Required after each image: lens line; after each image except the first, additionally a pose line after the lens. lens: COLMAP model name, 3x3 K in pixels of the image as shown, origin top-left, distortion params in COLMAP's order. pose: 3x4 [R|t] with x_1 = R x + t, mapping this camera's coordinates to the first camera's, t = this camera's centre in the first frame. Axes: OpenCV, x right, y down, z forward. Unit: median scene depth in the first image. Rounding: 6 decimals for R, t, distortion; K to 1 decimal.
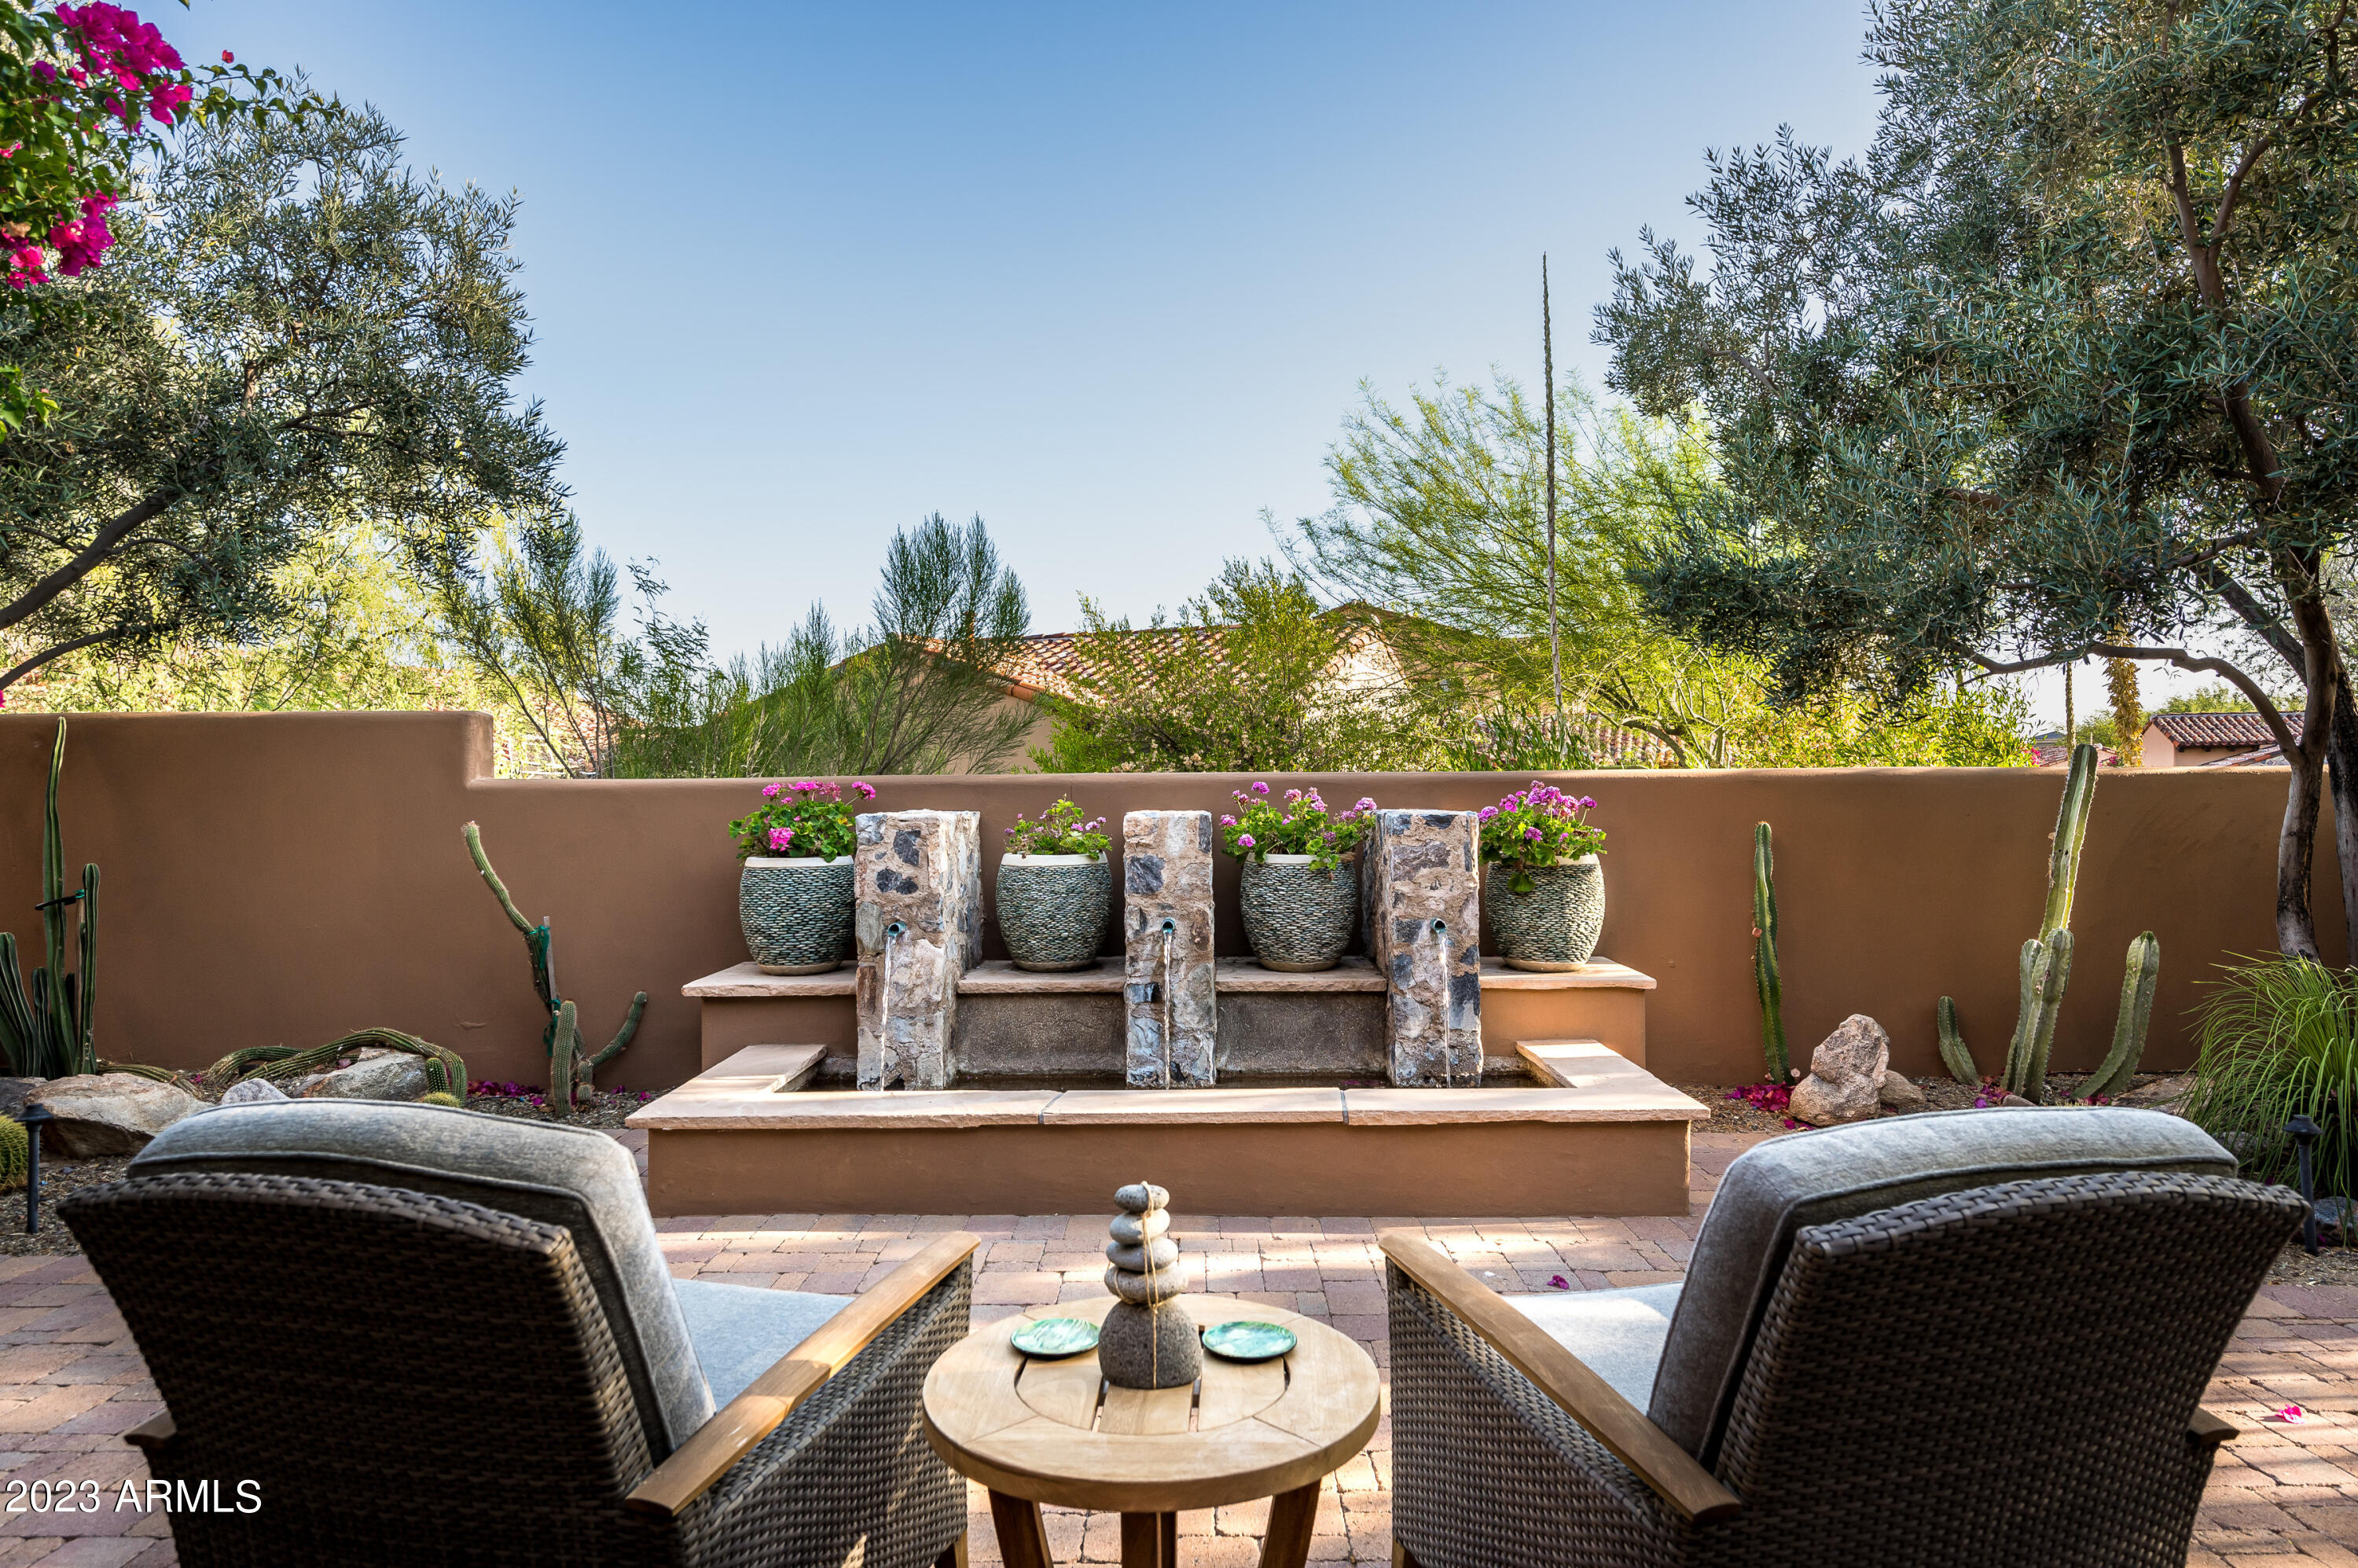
lens RADIAL K [[1362.6, 0, 1177.1], [0, 1362.6, 795.7], [0, 0, 1]] dist [-0.000880, -0.001741]
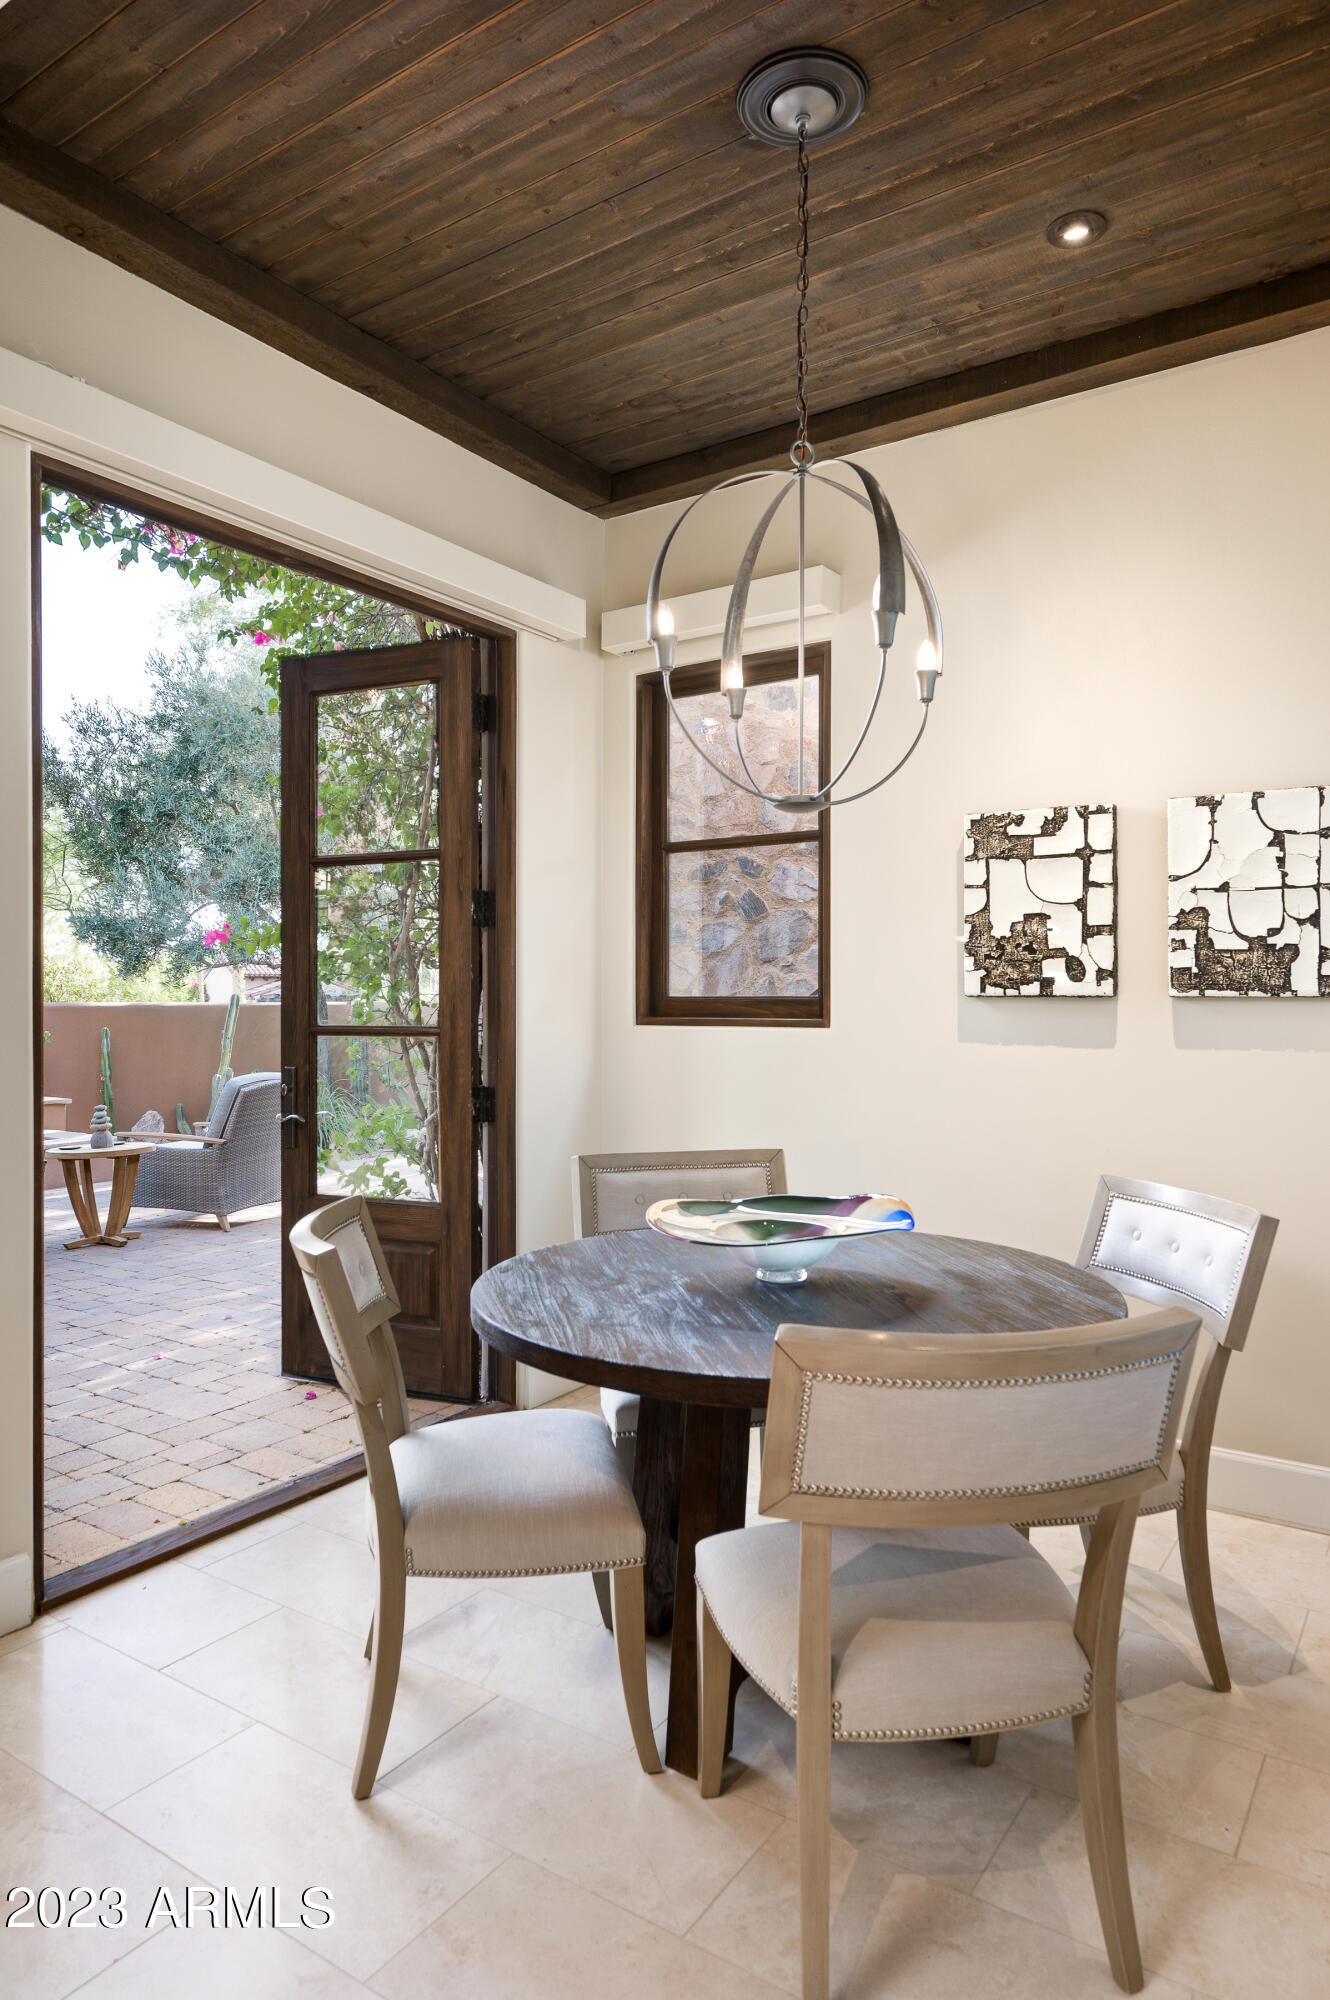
lens RADIAL K [[1234.6, 0, 661.7], [0, 1234.6, 1002.5], [0, 0, 1]] dist [-0.001938, -0.000280]
pose [[0.572257, -0.002677, 0.820070, -0.722377], [-0.005945, 0.999955, 0.007413, -0.044269], [-0.820053, -0.009118, 0.572215, -0.911536]]
